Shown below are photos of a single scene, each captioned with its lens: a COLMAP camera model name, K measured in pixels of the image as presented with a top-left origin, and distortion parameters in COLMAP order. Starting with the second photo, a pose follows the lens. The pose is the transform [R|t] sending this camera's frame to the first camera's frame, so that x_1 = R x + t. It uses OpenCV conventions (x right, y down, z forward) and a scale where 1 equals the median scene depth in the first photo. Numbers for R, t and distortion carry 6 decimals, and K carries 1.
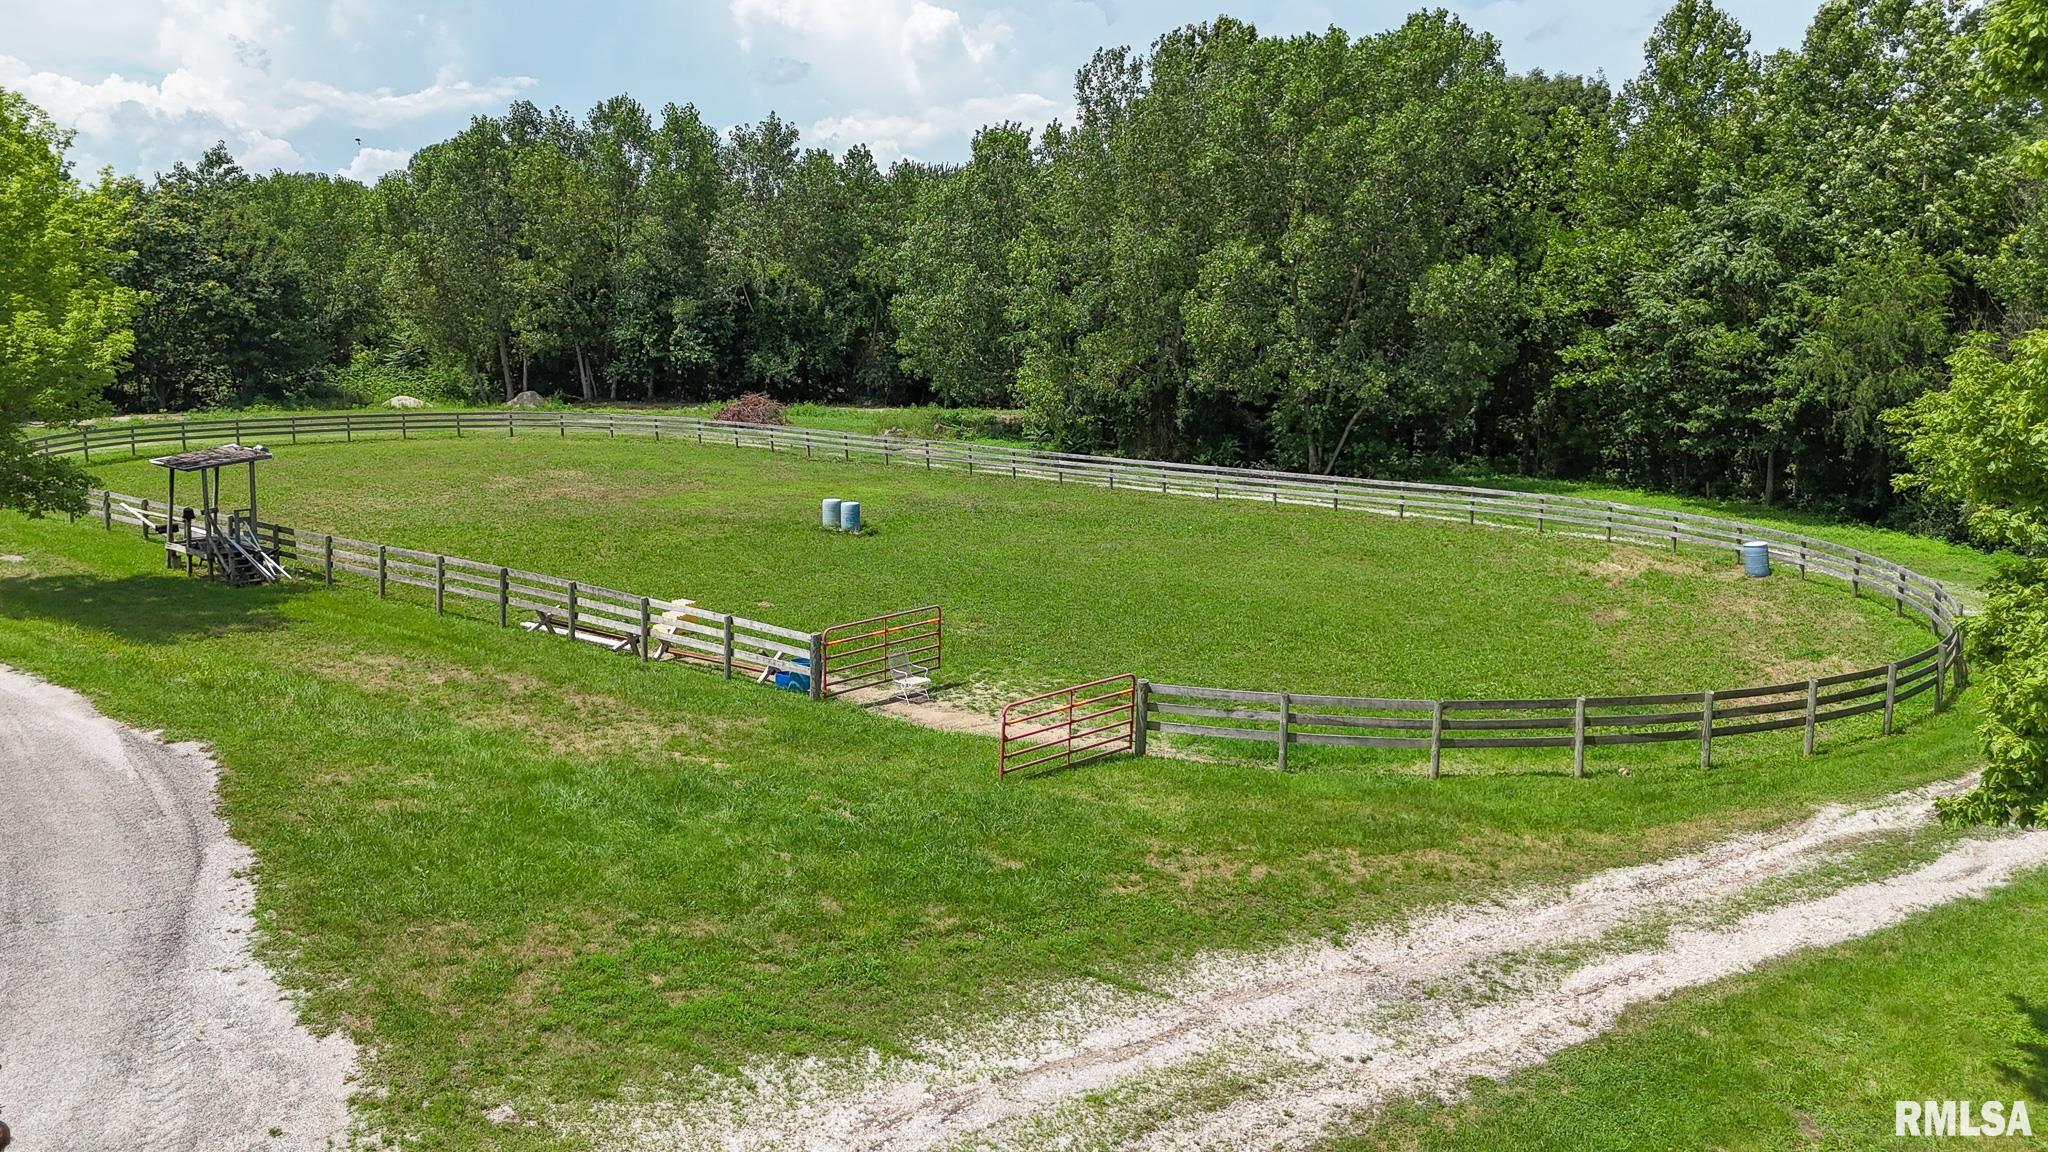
lens RADIAL K [[1460.7, 0, 1024.0], [0, 1460.7, 576.0], [0, 0, 1]] dist [0.069836, -0.095605]
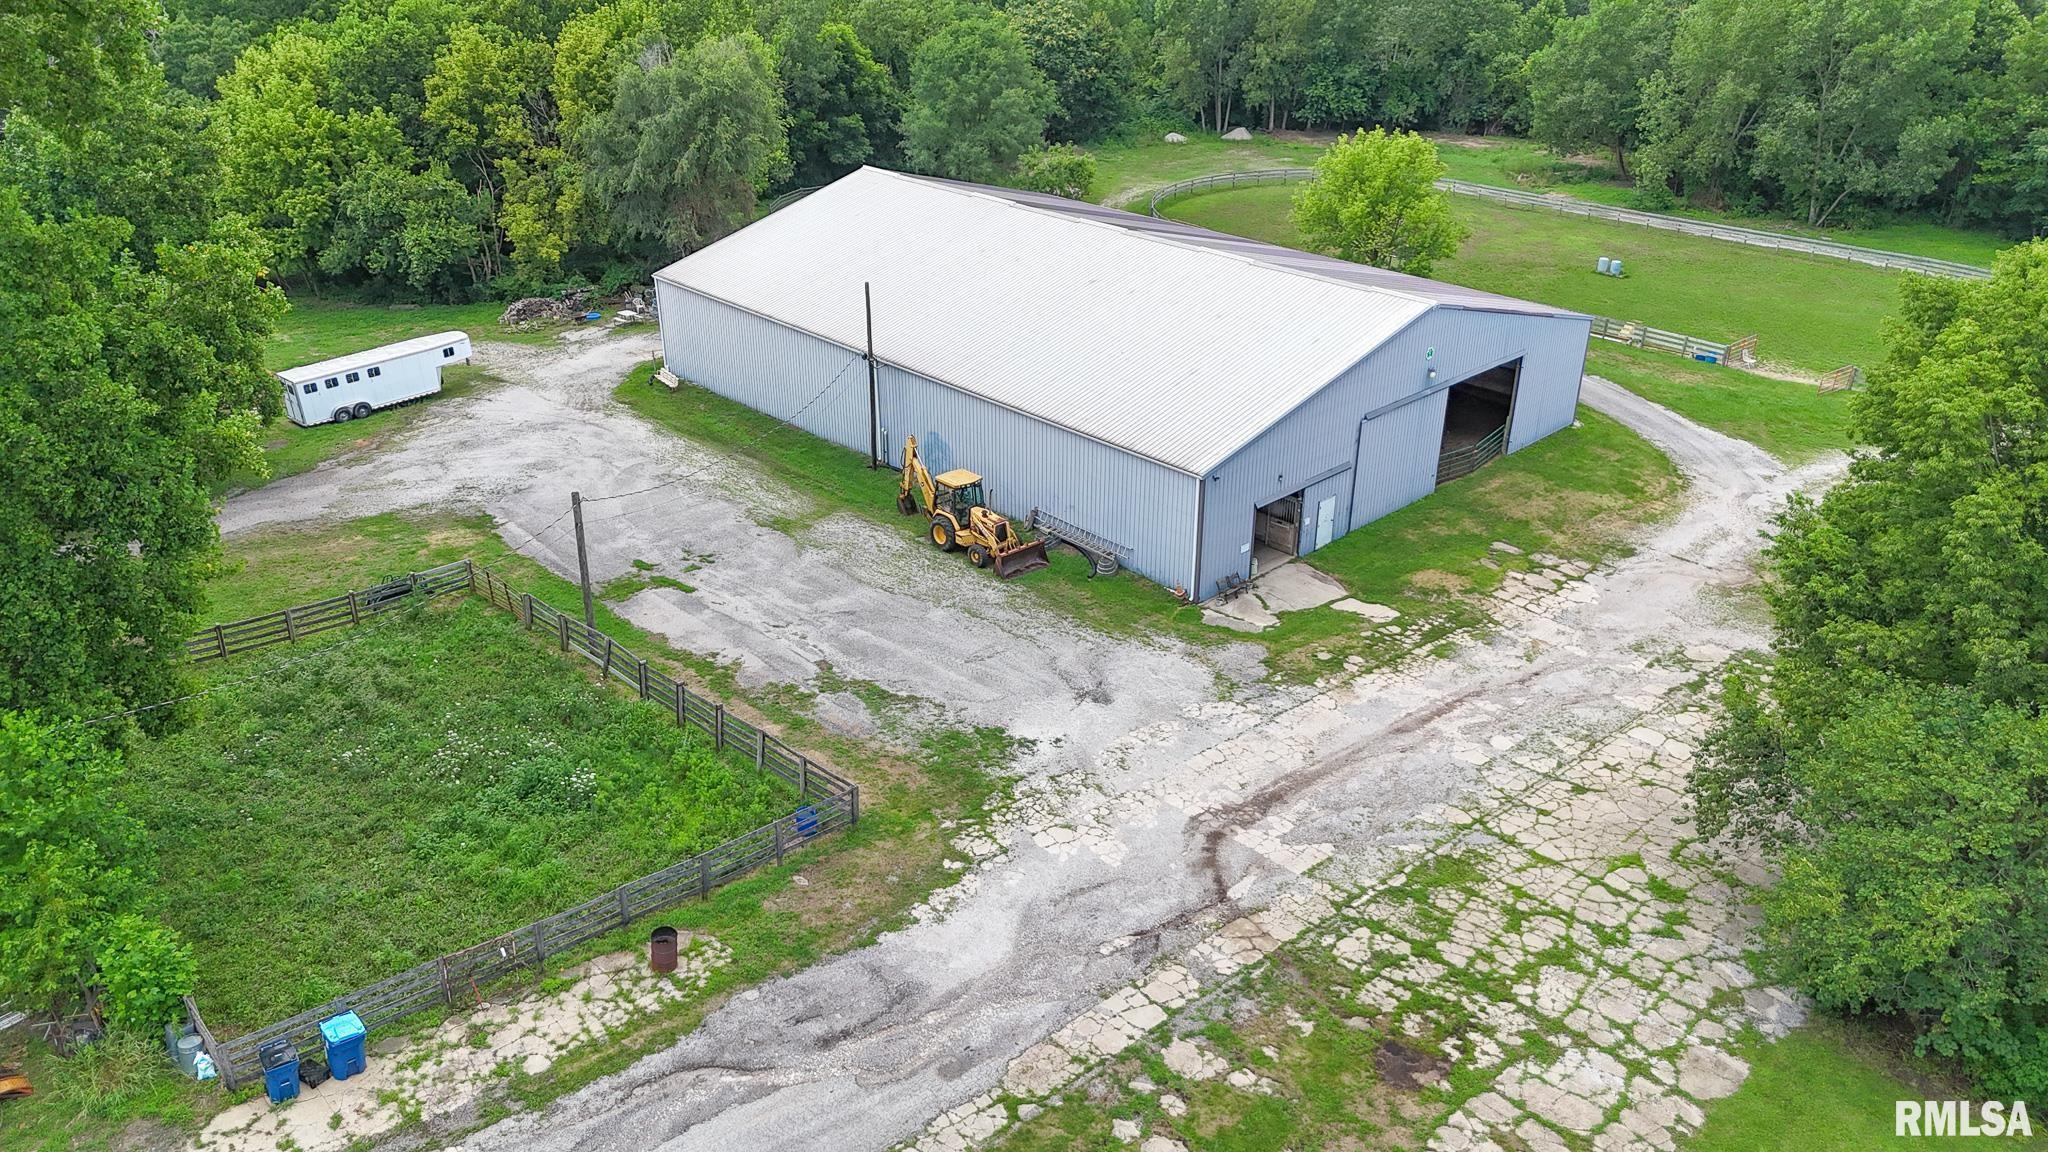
lens RADIAL K [[1460.7, 0, 1024.0], [0, 1460.7, 576.0], [0, 0, 1]] dist [0.069836, -0.095605]
pose [[0.987535, 0.061350, -0.144950, -0.485041], [-0.020544, 0.963273, 0.267738, -0.127894], [0.156052, -0.261423, 0.952526, -1.005172]]
